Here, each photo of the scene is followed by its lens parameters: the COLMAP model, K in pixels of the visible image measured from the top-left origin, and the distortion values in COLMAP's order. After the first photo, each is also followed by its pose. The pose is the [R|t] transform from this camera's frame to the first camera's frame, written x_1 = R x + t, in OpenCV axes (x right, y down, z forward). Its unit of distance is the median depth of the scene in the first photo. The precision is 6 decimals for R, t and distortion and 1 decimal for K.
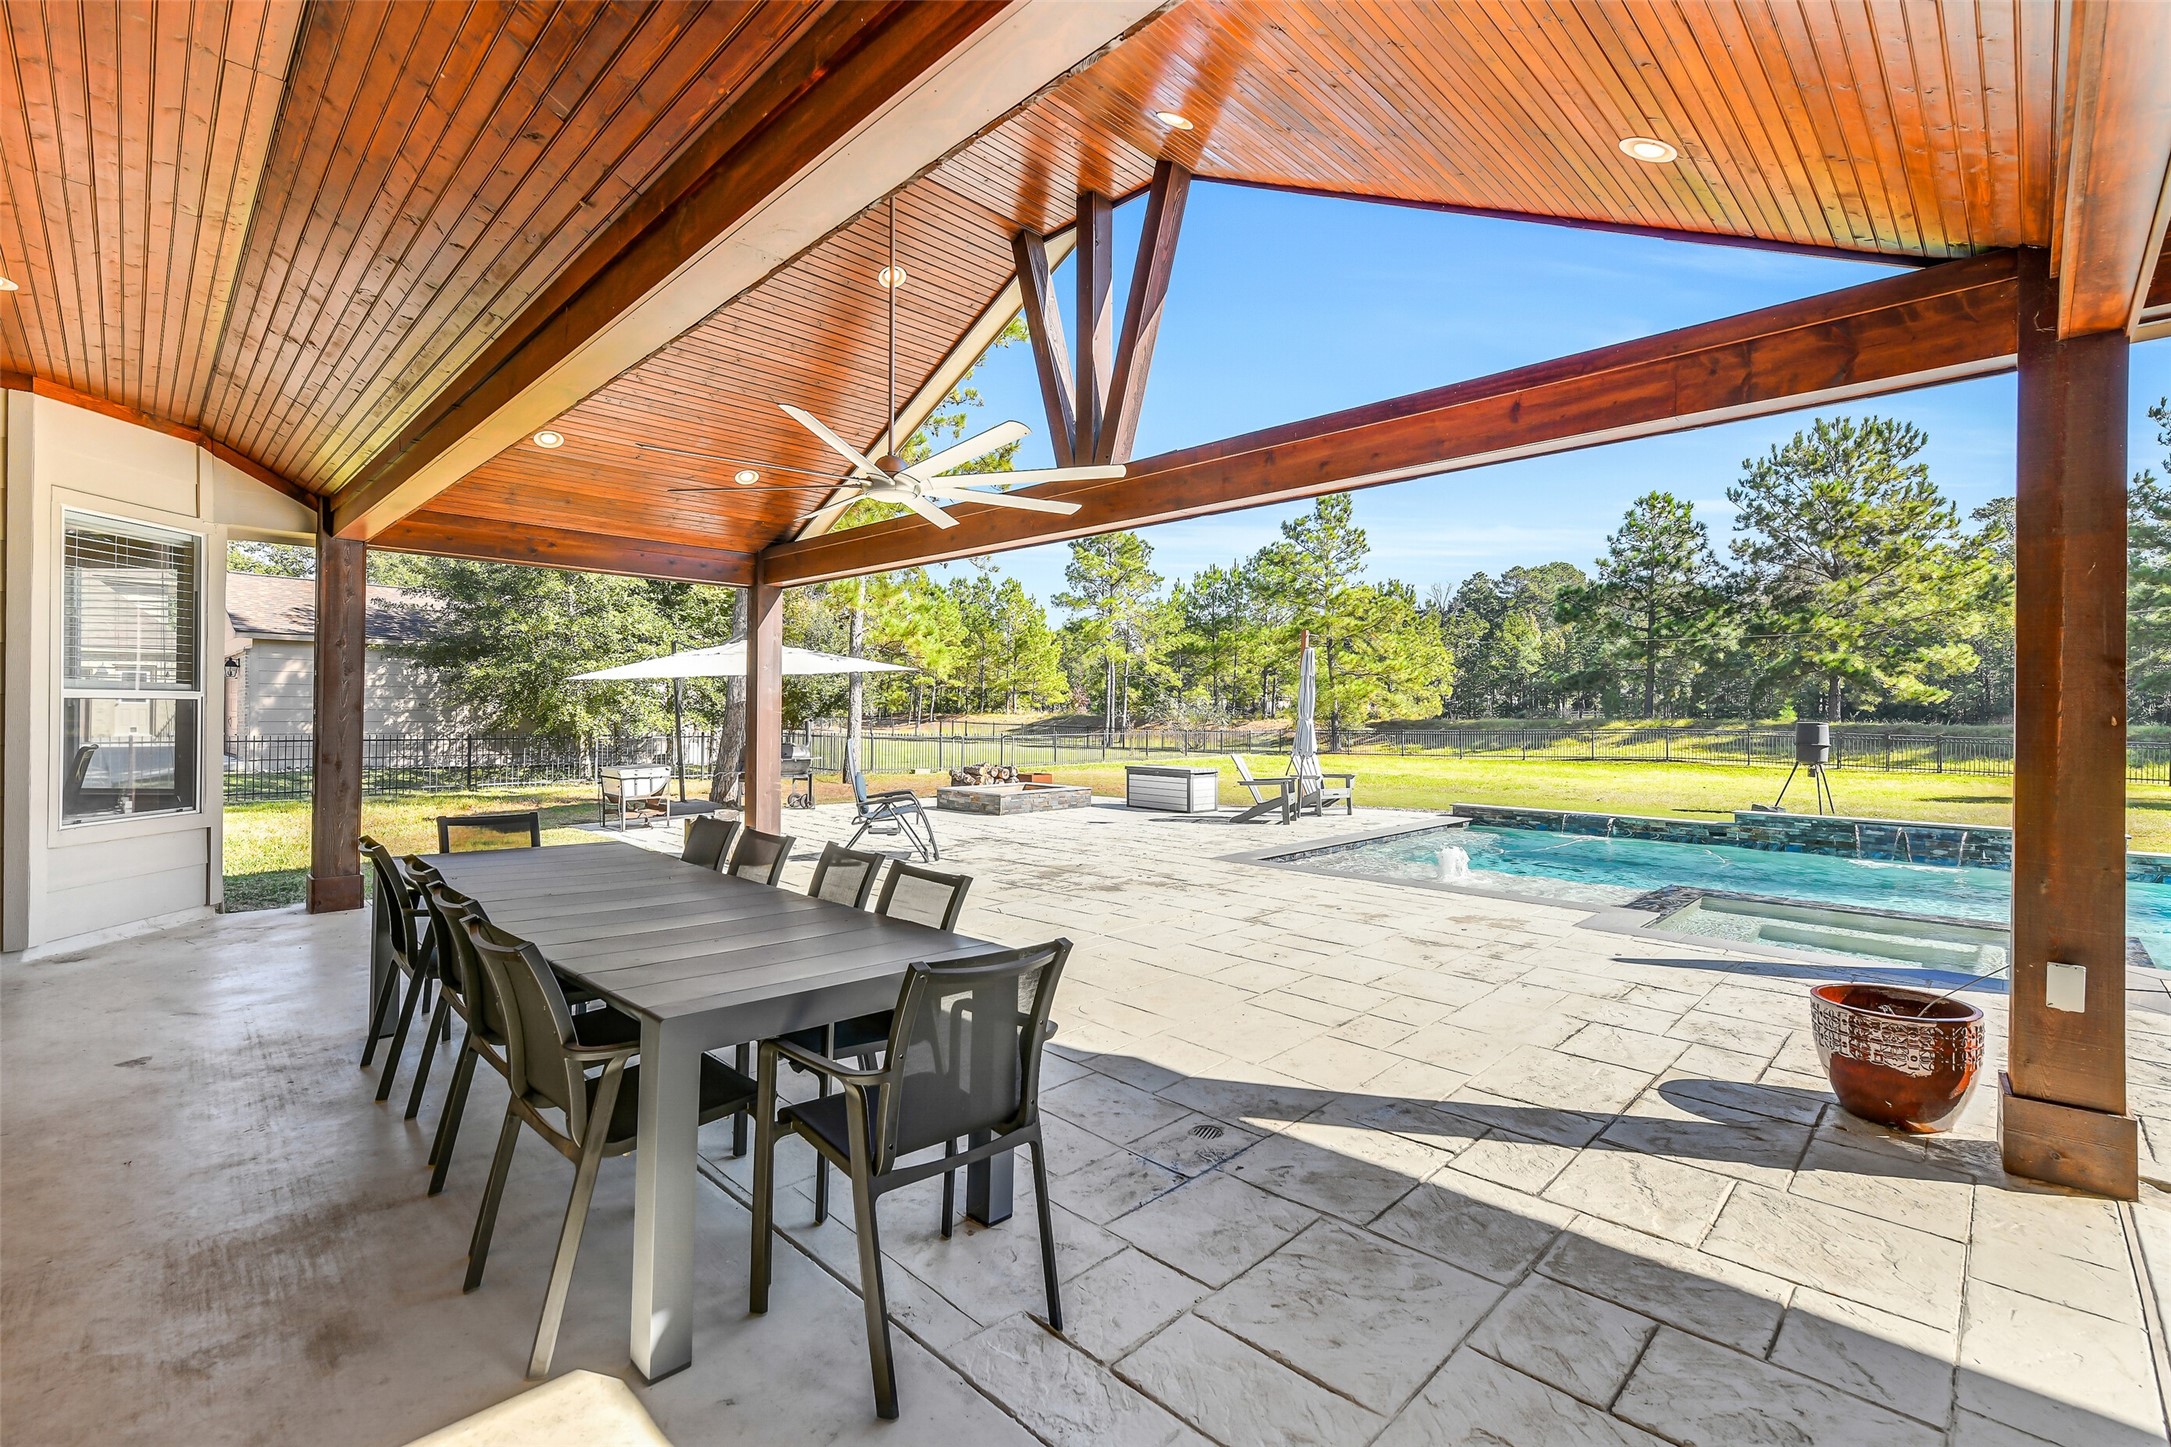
lens RADIAL K [[946.5, 0, 1072.5], [0, 946.5, 719.7], [0, 0, 1]] dist [0.002998, -0.000947]
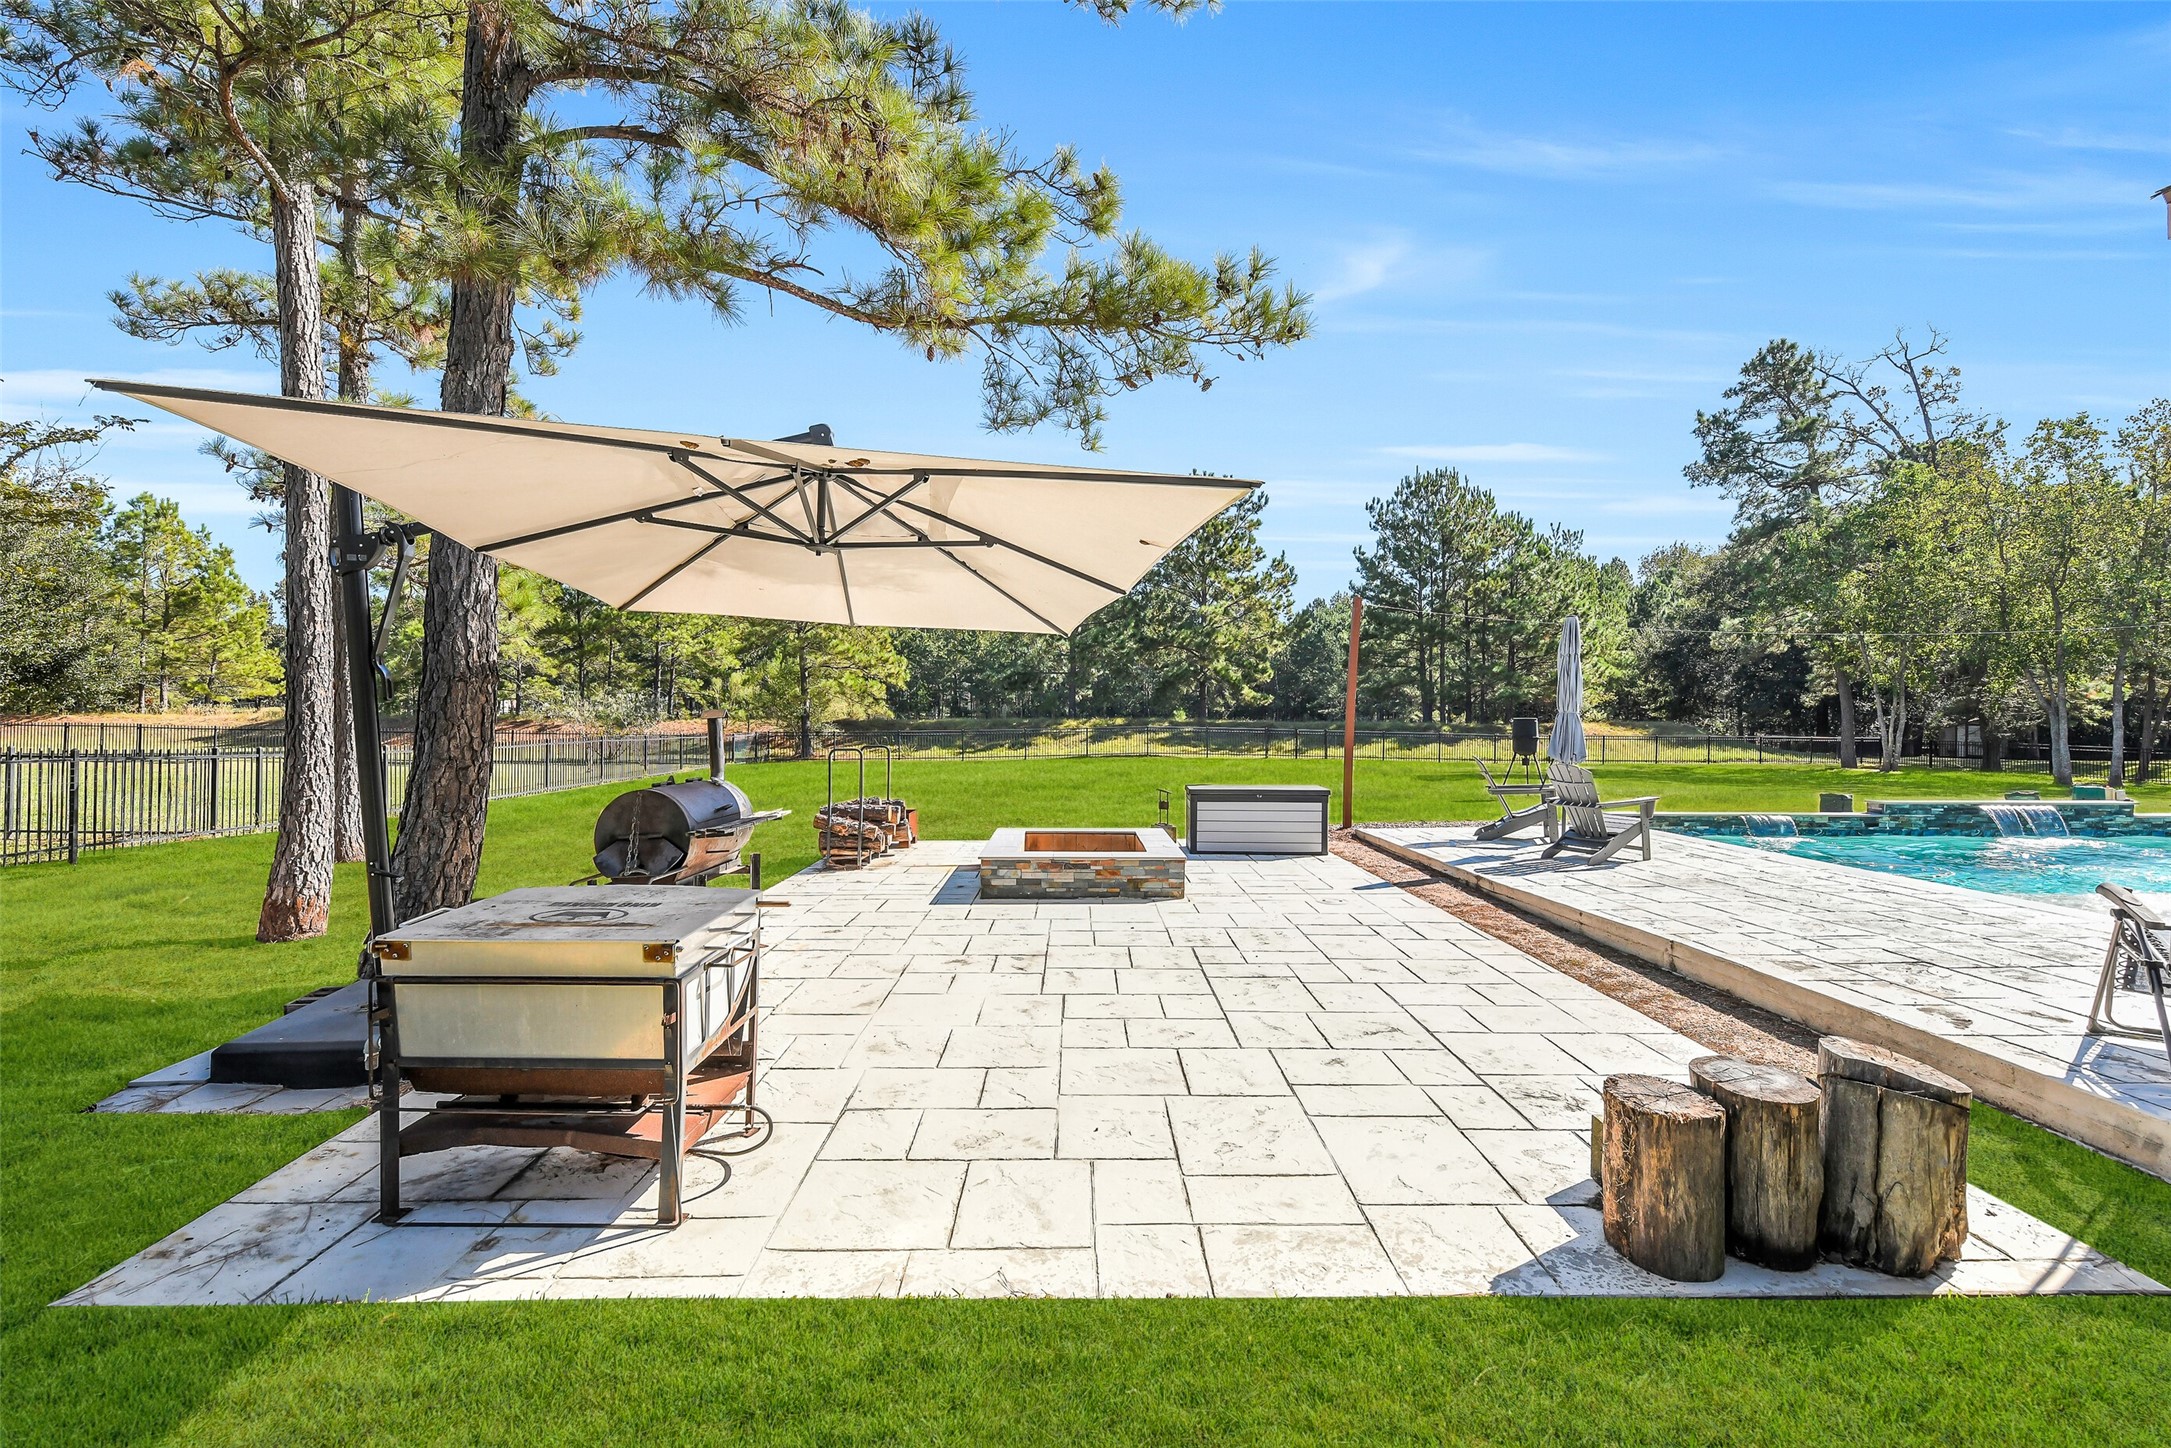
lens RADIAL K [[946.5, 0, 1072.5], [0, 946.5, 720.2], [0, 0, 1]] dist [0.002998, -0.000947]
pose [[0.695276, -0.002938, 0.718737, -0.187259], [0.003511, 0.999994, 0.000691, 0.001253], [-0.718734, 0.002043, 0.695282, 0.261434]]
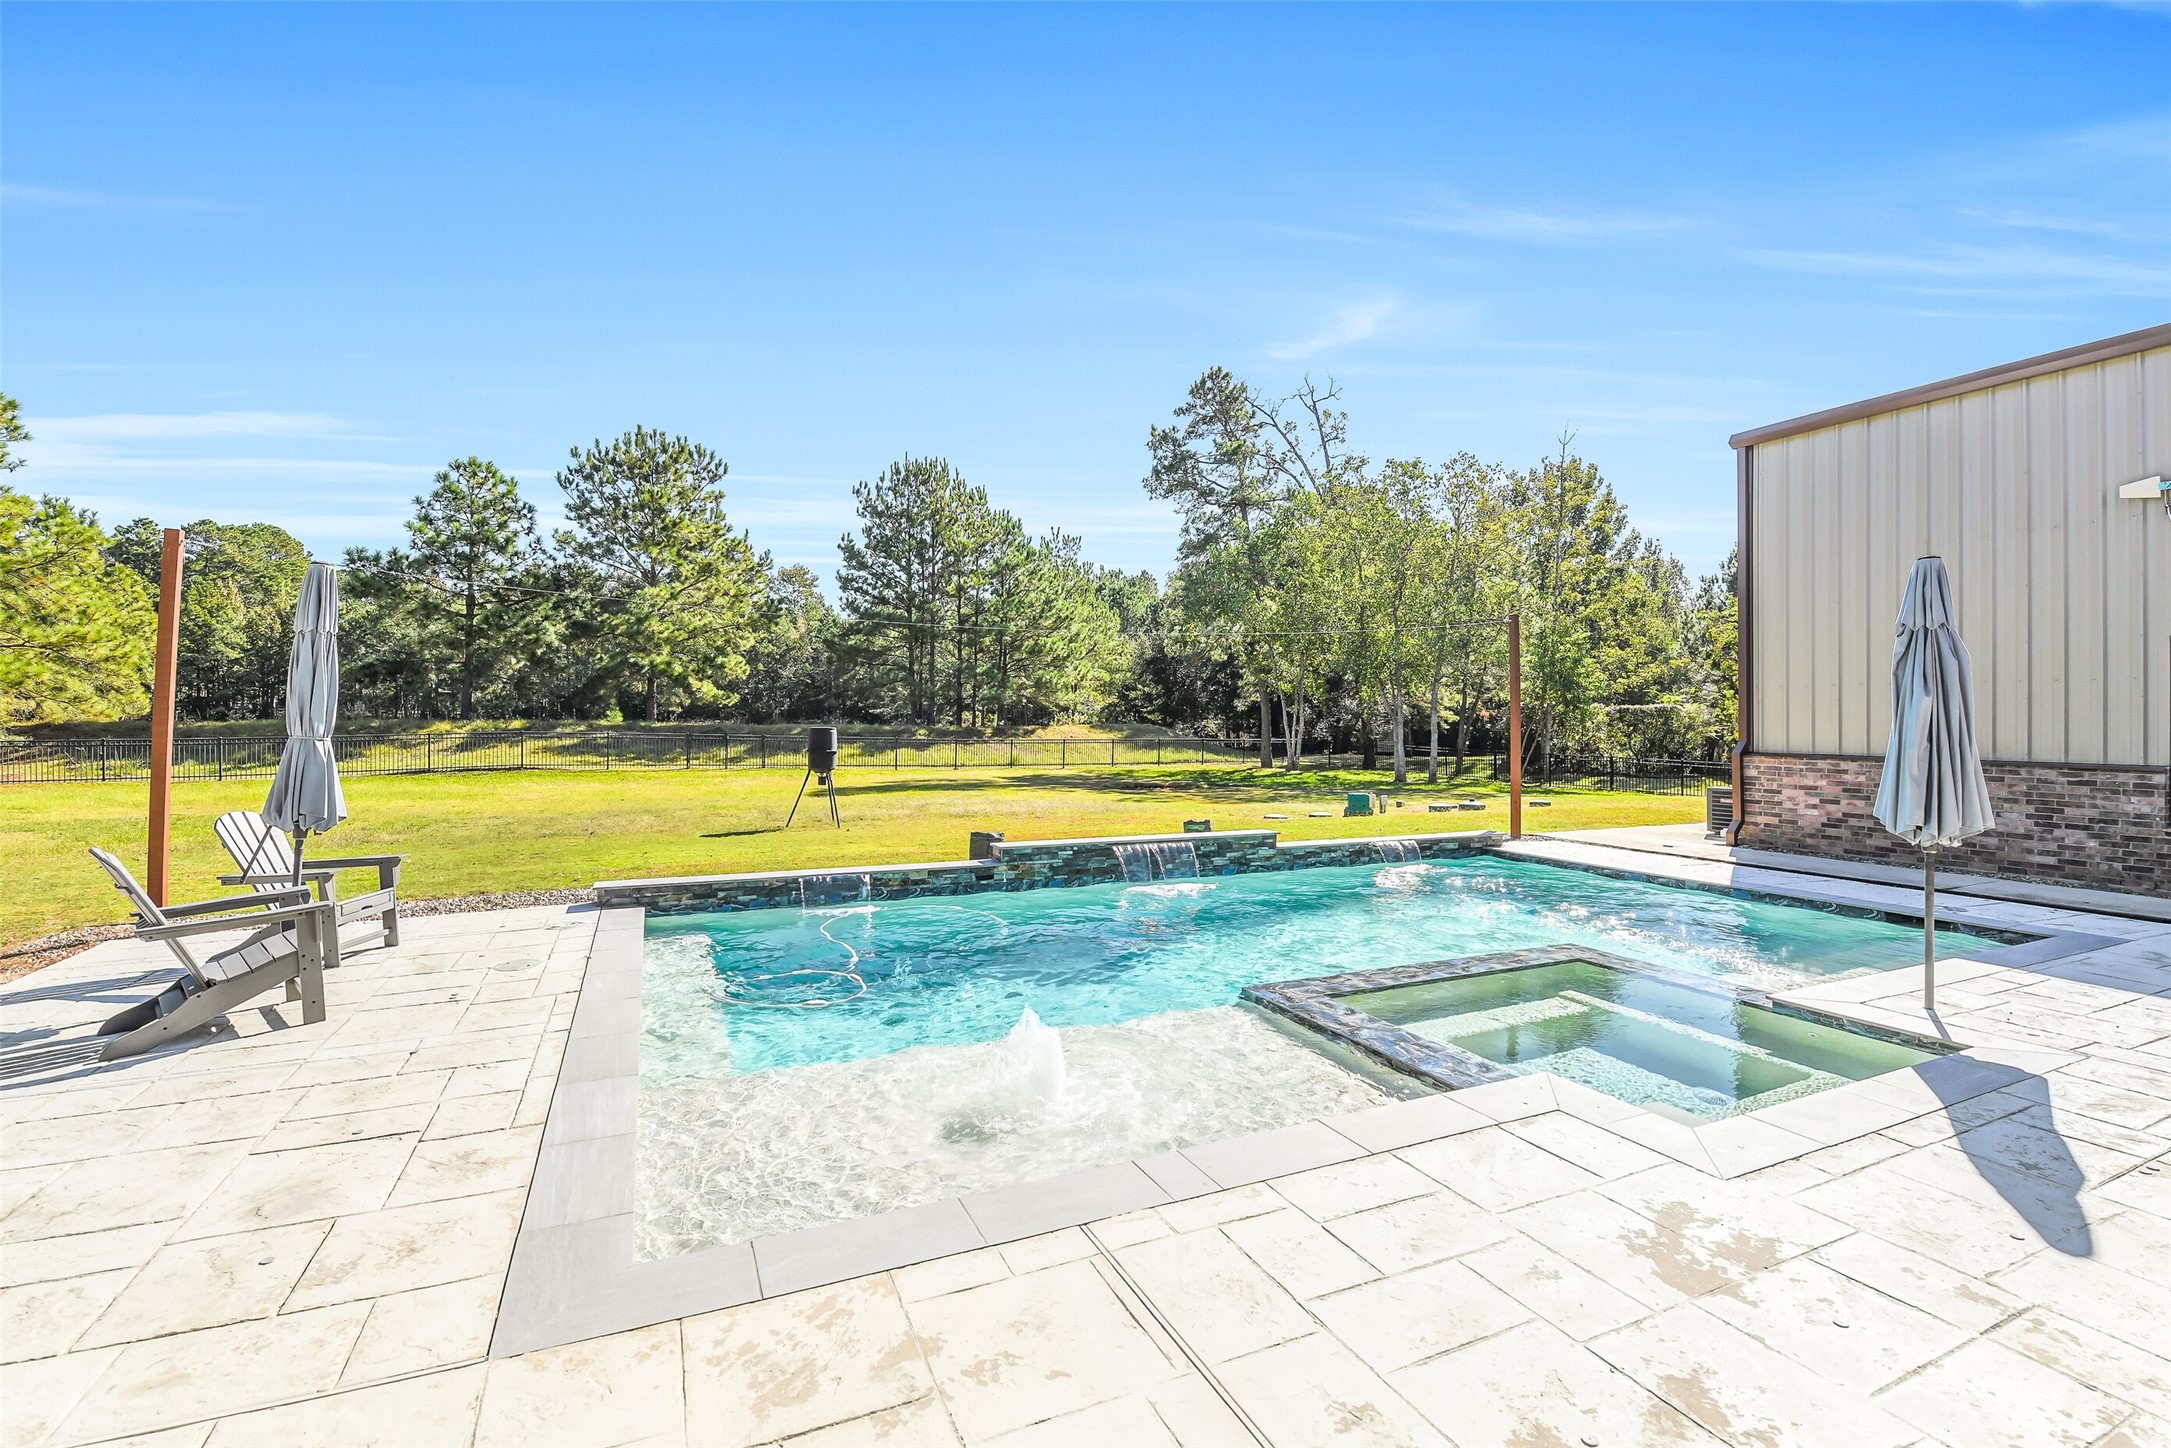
lens RADIAL K [[950.1, 0, 1080.0], [0, 950.1, 717.1], [0, 0, 1]] dist [-0.000012, -0.000933]
pose [[0.352234, -0.000029, 0.935912, -0.004661], [0.000524, 1.000000, -0.000166, -0.002814], [-0.935912, 0.000549, 0.352234, 0.188394]]
